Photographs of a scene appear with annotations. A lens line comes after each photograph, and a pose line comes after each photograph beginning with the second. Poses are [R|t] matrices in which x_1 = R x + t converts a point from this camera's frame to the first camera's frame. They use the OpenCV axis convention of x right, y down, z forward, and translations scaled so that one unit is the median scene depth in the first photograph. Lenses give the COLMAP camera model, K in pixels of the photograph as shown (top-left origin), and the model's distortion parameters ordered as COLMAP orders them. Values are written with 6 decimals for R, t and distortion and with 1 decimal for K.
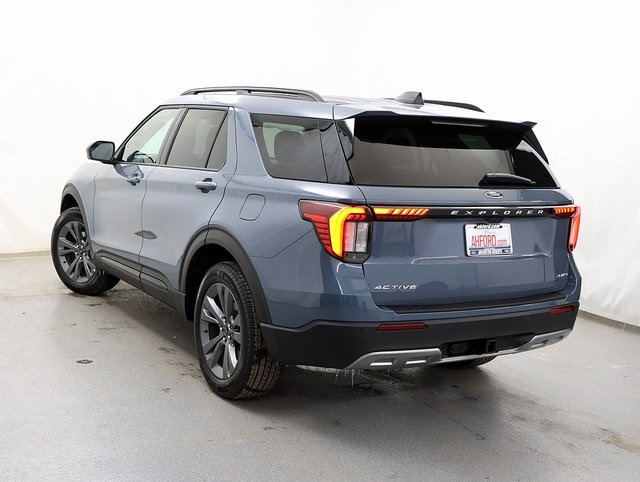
lens RADIAL K [[828.7, 0, 320.0], [0, 828.7, 241.0], [0, 0, 1]] dist [-0.071569, 0.067736]
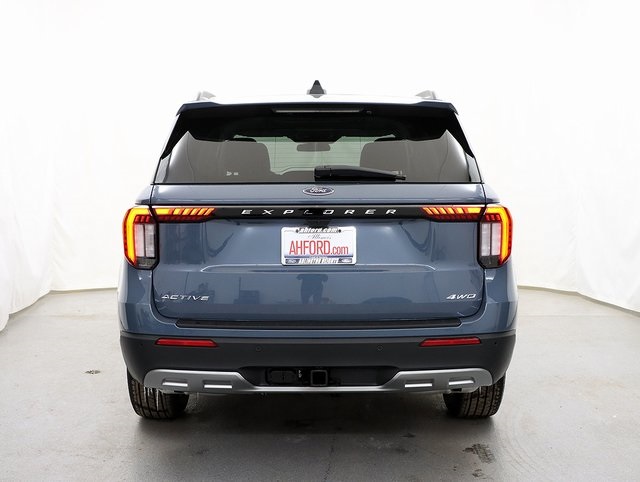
lens RADIAL K [[753.9, 0, 320.0], [0, 753.9, 241.0], [0, 0, 1]] dist [-0.002894, -0.002281]
pose [[0.850319, -0.002064, -0.526263, 0.593150], [-0.021573, 0.999015, -0.038775, 0.021967], [0.525825, 0.044324, 0.849437, 0.362976]]
